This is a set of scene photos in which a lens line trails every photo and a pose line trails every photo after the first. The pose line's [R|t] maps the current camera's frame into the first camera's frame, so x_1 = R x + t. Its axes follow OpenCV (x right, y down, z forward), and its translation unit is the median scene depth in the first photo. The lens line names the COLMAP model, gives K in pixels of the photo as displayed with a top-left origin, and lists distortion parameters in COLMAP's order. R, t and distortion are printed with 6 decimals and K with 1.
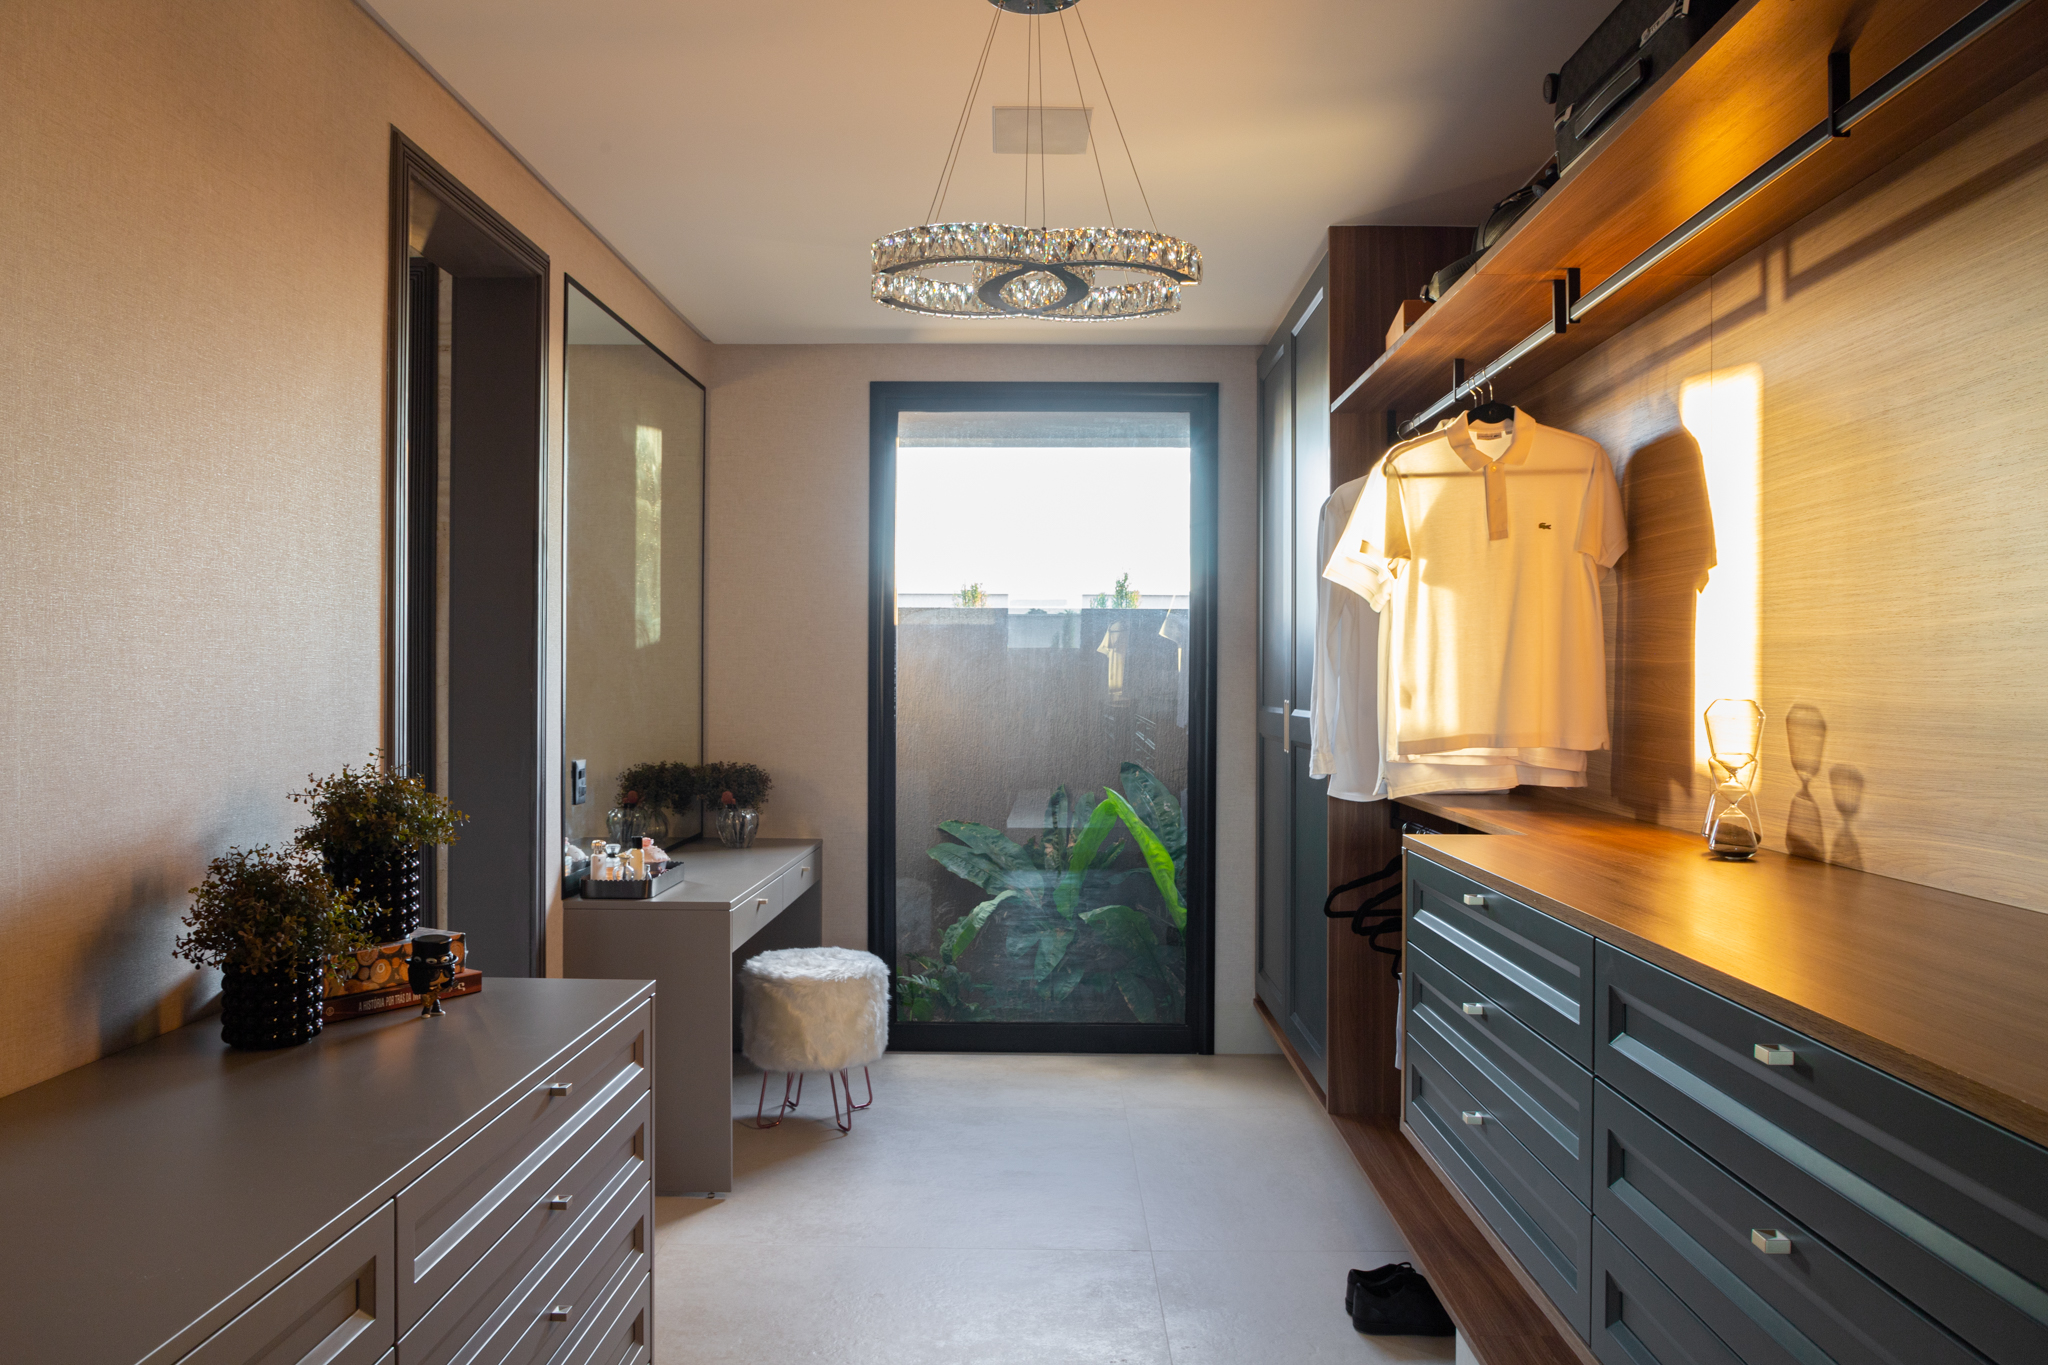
lens RADIAL K [[1550.1, 0, 1023.8], [0, 1550.1, 681.5], [0, 0, 1]] dist [-0.000996, 0.000451]
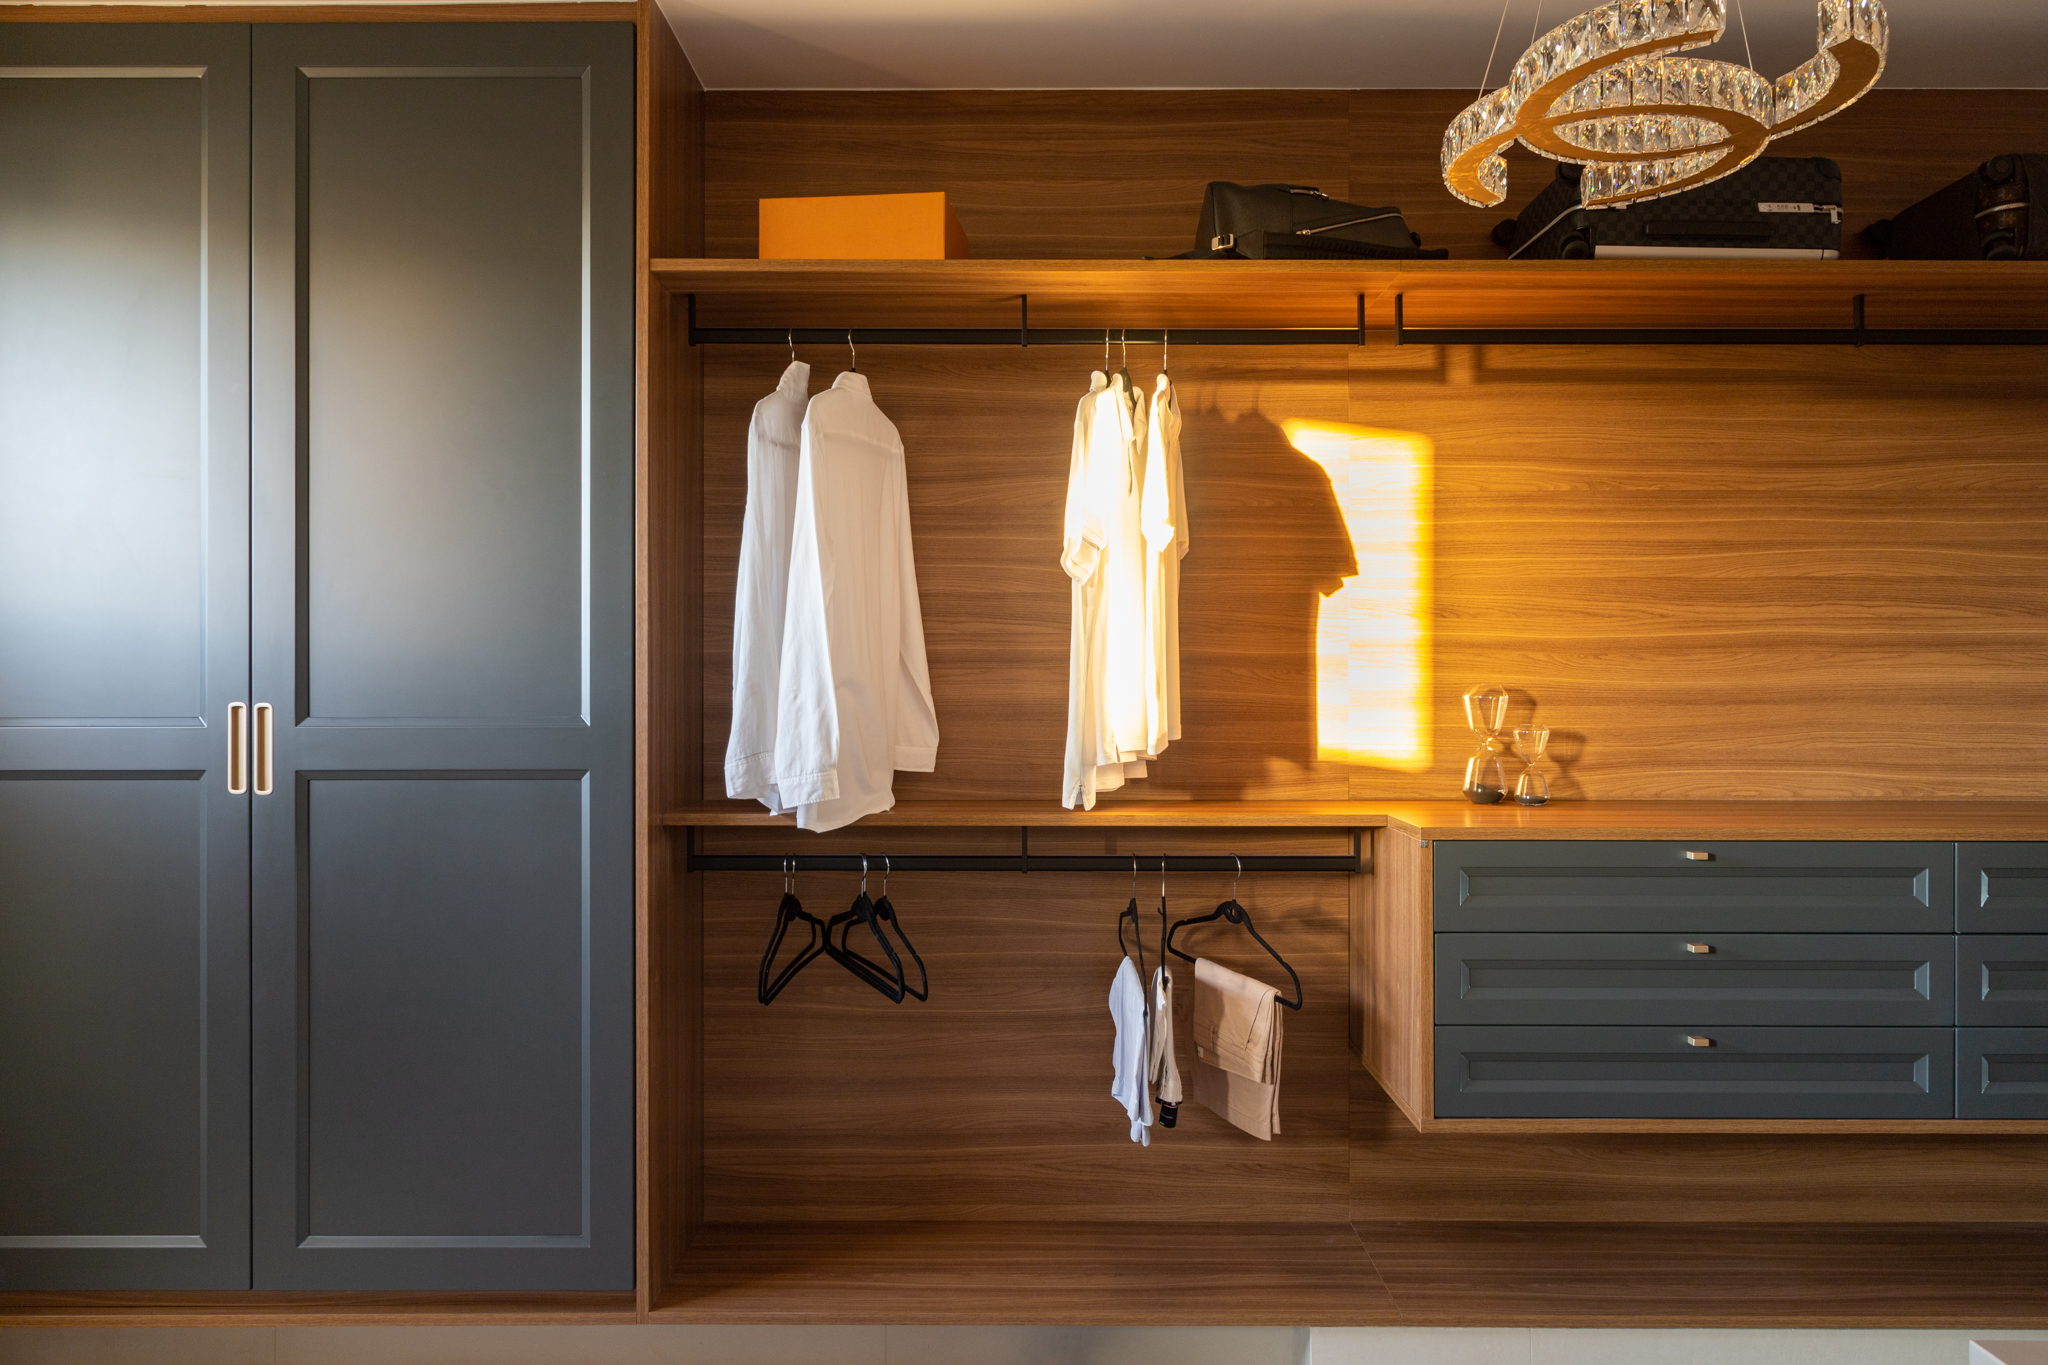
lens RADIAL K [[1346.6, 0, 1025.5], [0, 1346.6, 676.1], [0, 0, 1]] dist [0.002964, -0.000362]
pose [[-0.032119, -0.008381, 0.999449, -0.660218], [-0.000748, 0.999965, 0.008361, -0.004838], [-0.999484, -0.000479, -0.032124, 1.439859]]
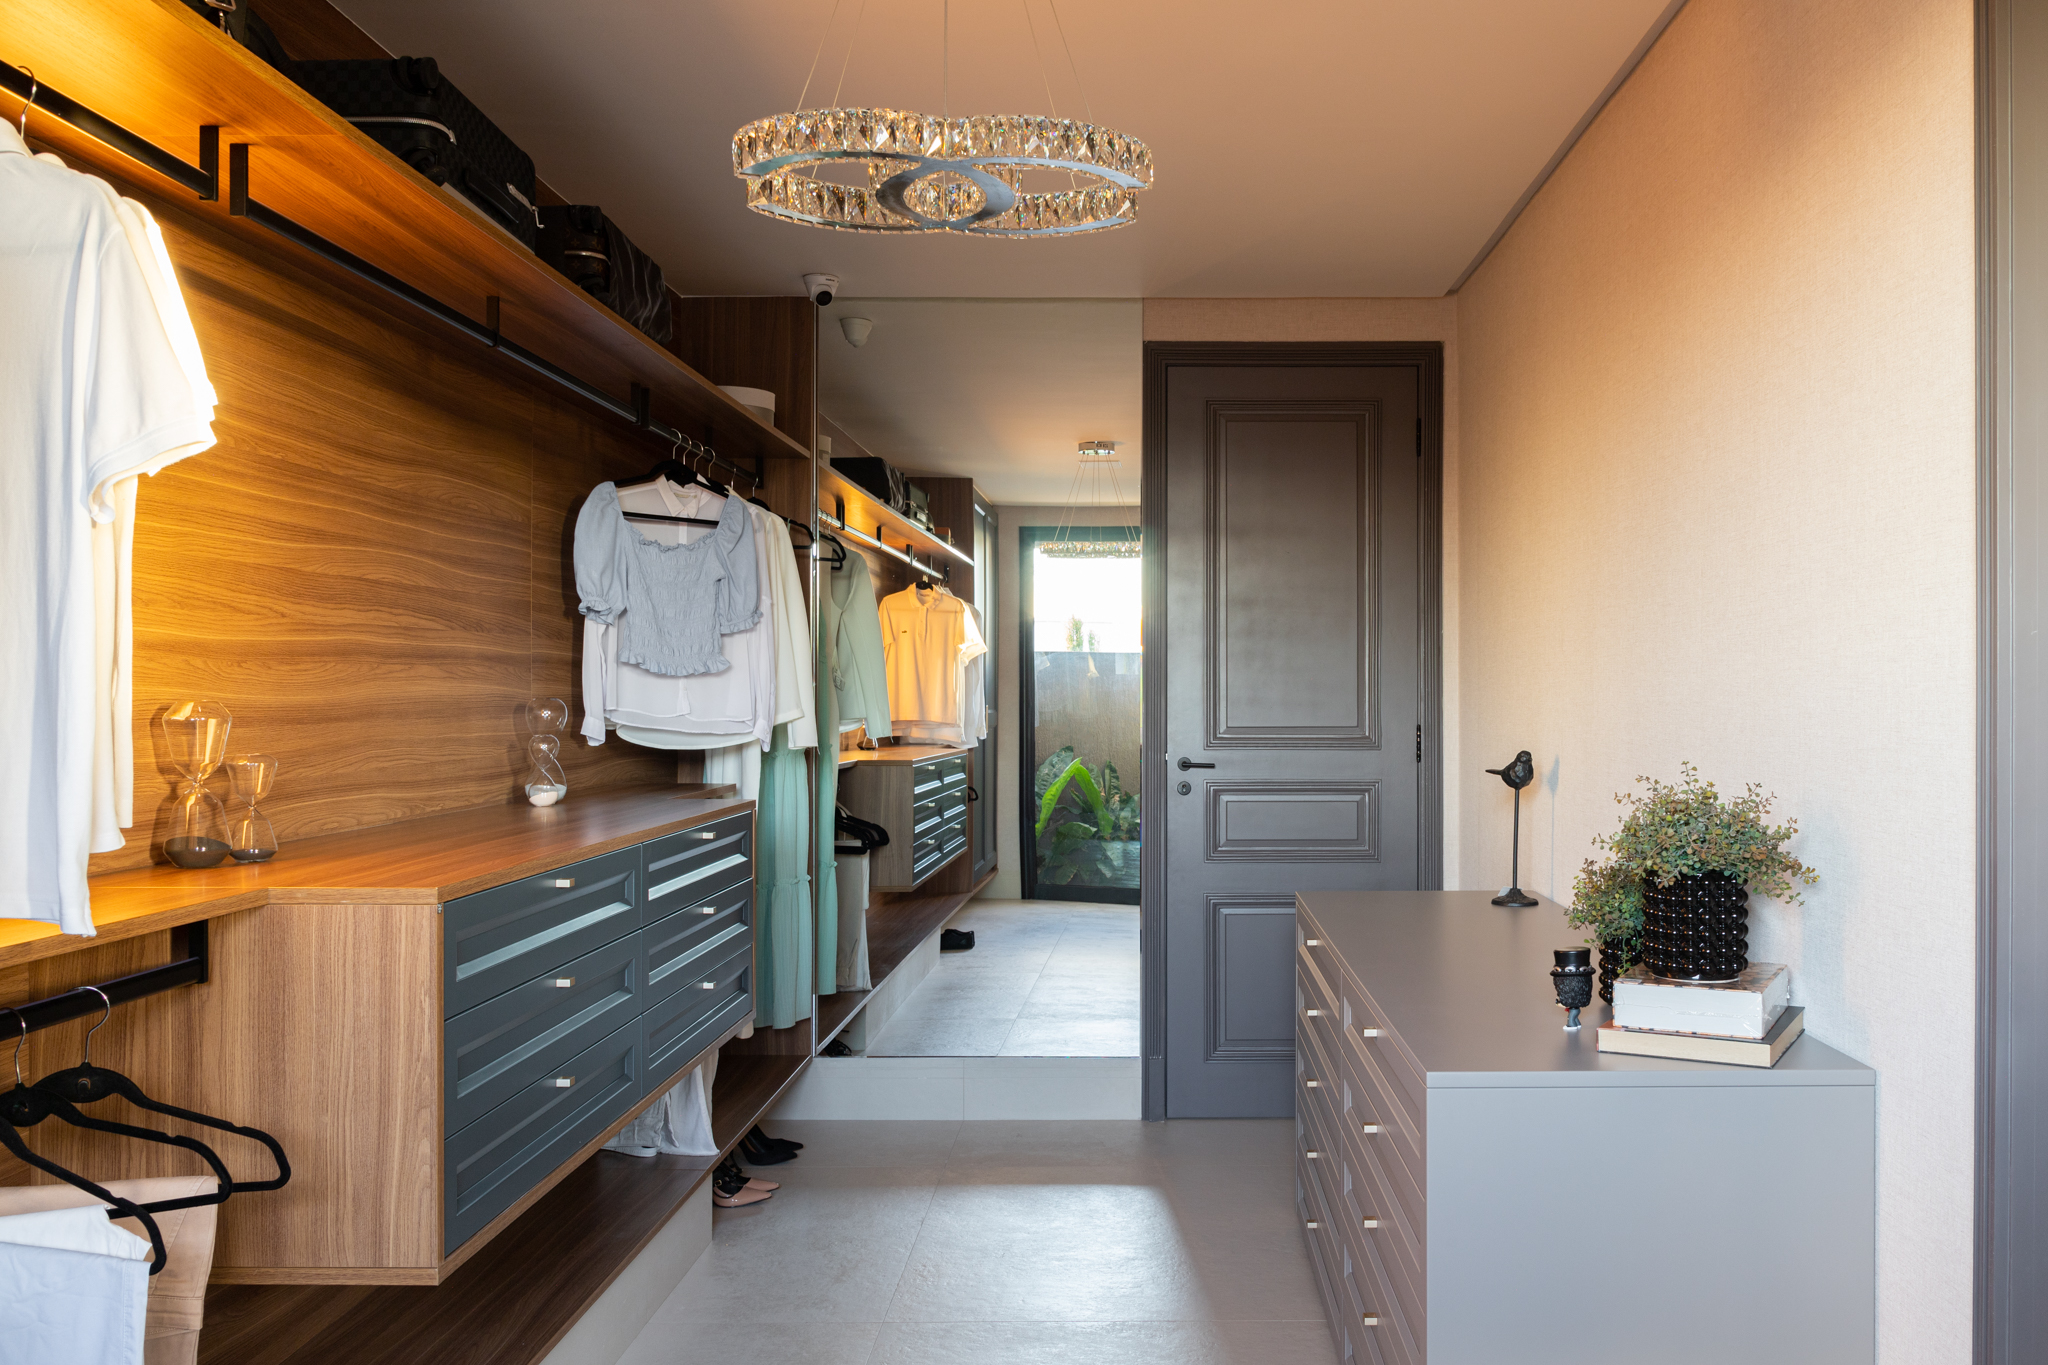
lens RADIAL K [[1716.6, 0, 1027.1], [0, 1716.6, 686.3], [0, 0, 1]] dist [-0.005840, -0.001350]
pose [[-0.999934, -0.006636, 0.009425, -0.045845], [-0.006649, 0.999977, -0.001383, 0.000502], [-0.009416, -0.001445, -0.999955, 2.050350]]
